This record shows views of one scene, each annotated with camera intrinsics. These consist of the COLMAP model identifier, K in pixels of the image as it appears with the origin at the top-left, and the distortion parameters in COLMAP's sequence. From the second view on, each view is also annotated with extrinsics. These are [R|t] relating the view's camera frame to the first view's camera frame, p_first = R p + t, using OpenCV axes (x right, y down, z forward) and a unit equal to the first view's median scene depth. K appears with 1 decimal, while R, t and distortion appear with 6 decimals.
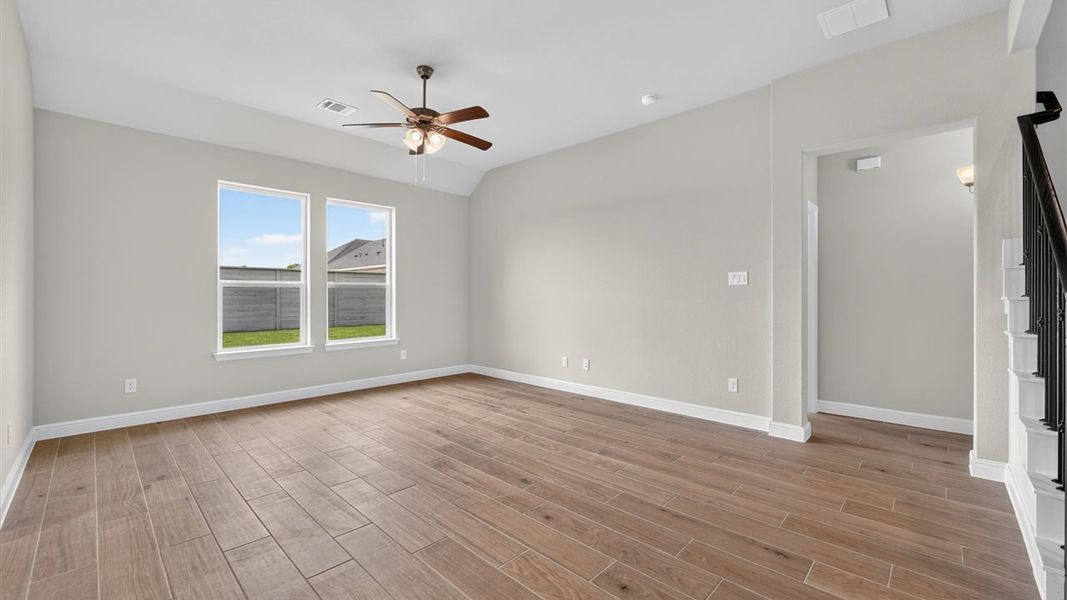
lens RADIAL K [[429.5, 0, 536.3], [0, 429.5, 293.5], [0, 0, 1]] dist [-0.004192, -0.000144]
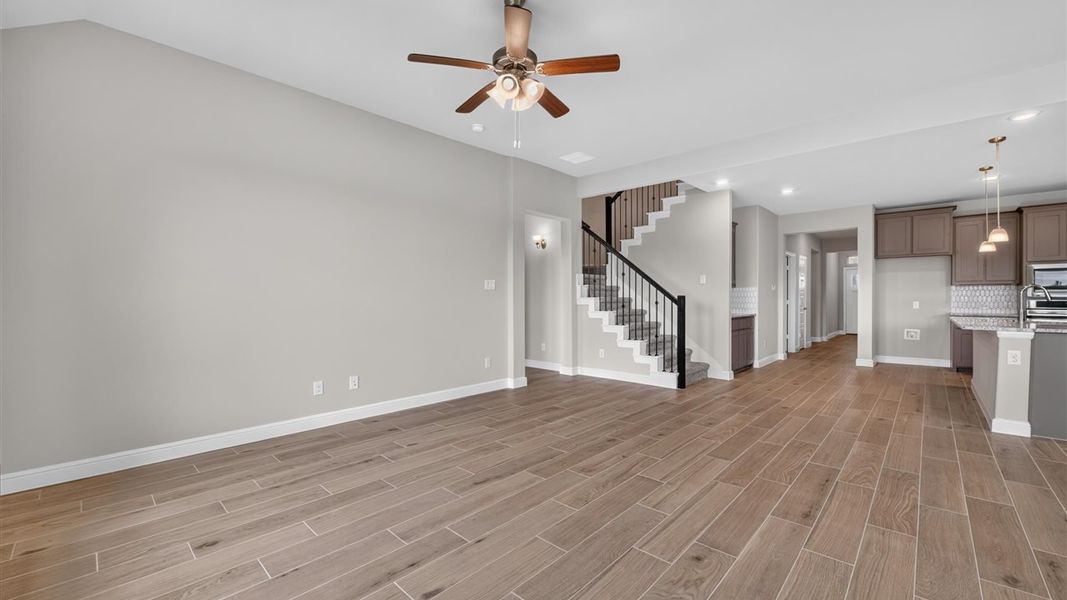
lens RADIAL K [[427.5, 0, 539.9], [0, 427.5, 298.7], [0, 0, 1]] dist [-0.007465, -0.000262]
pose [[-0.016128, -0.004394, 0.999860, -1.006745], [-0.000242, 0.999990, 0.004391, 0.004020], [-0.999870, -0.000171, -0.016129, 0.952958]]
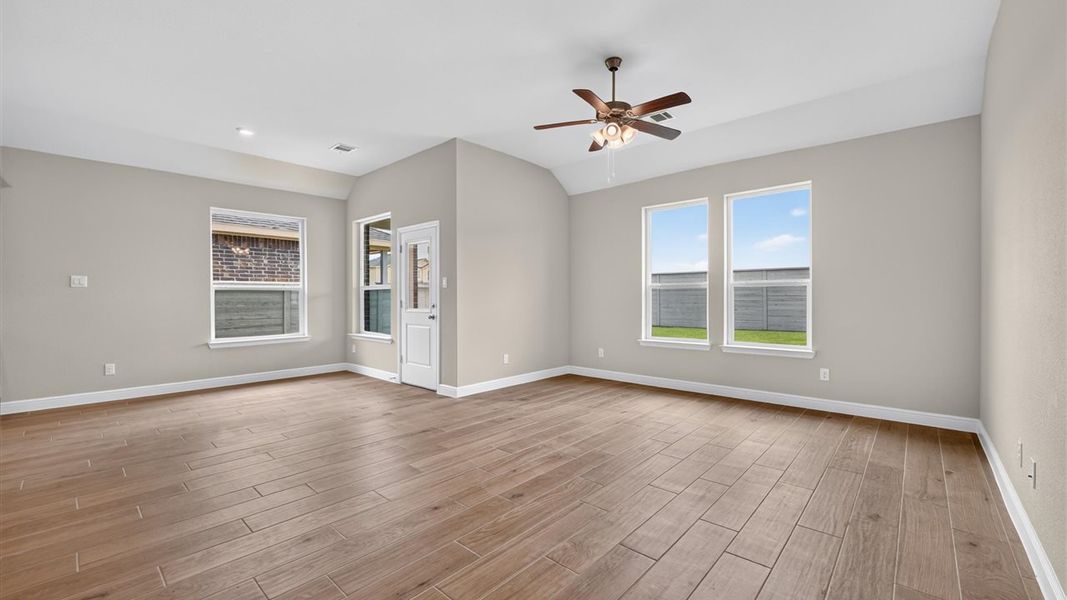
lens RADIAL K [[431.6, 0, 537.7], [0, 431.6, 299.0], [0, 0, 1]] dist [-0.009009, -0.000050]
pose [[0.031917, 0.004649, -0.999480, 0.694363], [0.007392, 0.999961, 0.004888, 0.007030], [0.999463, -0.007544, 0.031881, 0.784438]]
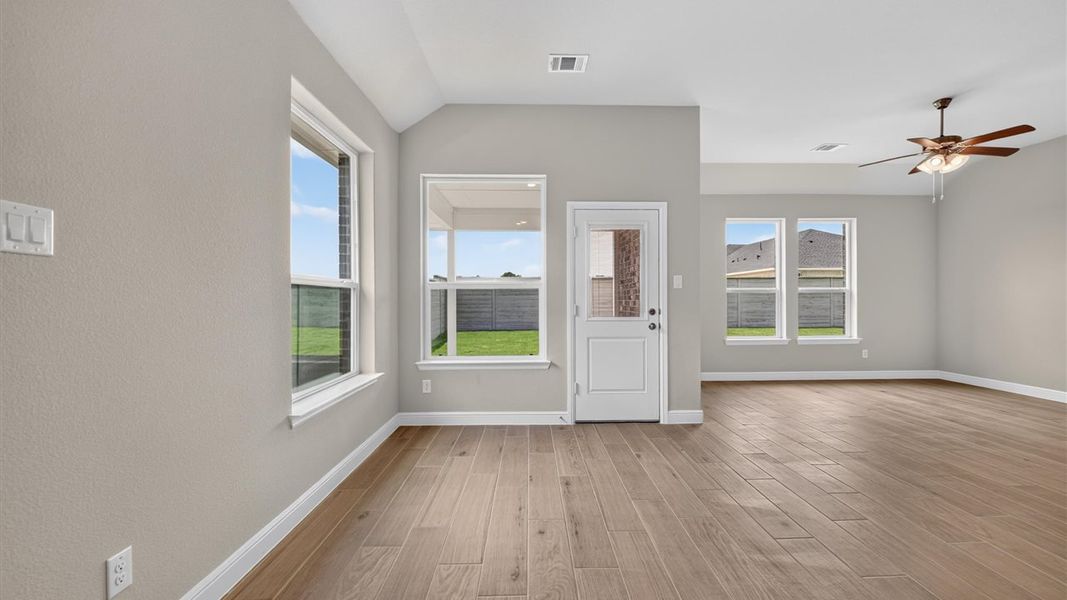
lens RADIAL K [[431.6, 0, 537.7], [0, 431.6, 299.0], [0, 0, 1]] dist [-0.009009, -0.000050]
pose [[0.709677, -0.003828, -0.704517, -0.221592], [0.005953, 0.999982, 0.000563, -0.000641], [0.704502, -0.004594, 0.709687, -0.567960]]
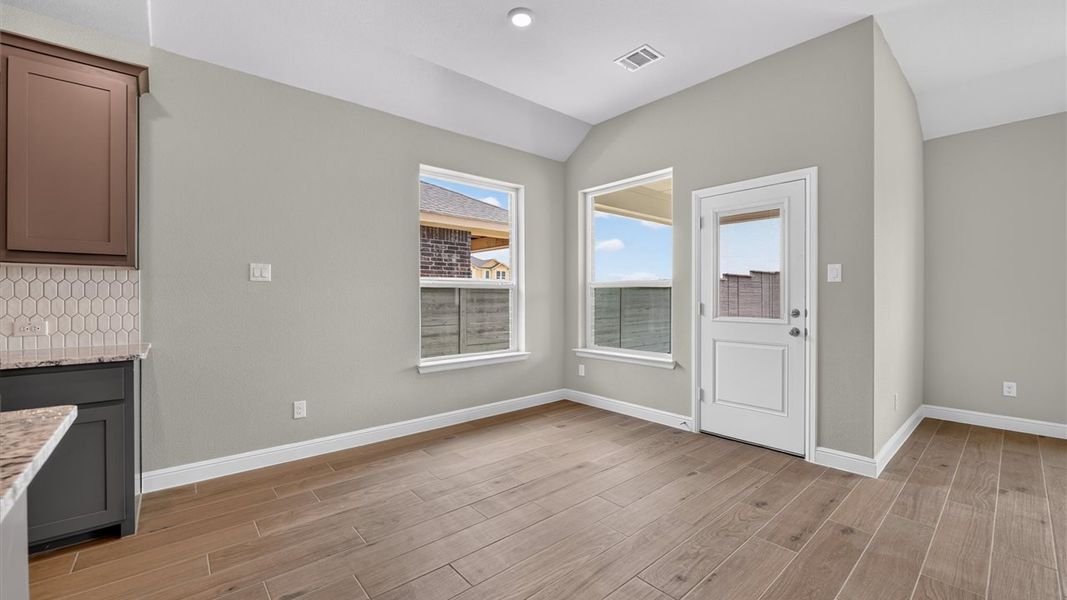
lens RADIAL K [[427.5, 0, 539.9], [0, 427.5, 298.7], [0, 0, 1]] dist [-0.007465, -0.000262]
pose [[-0.086720, 0.002760, -0.996229, 0.107203], [0.005507, 0.999982, 0.002291, 0.001255], [0.996218, -0.005288, -0.086733, 0.018303]]
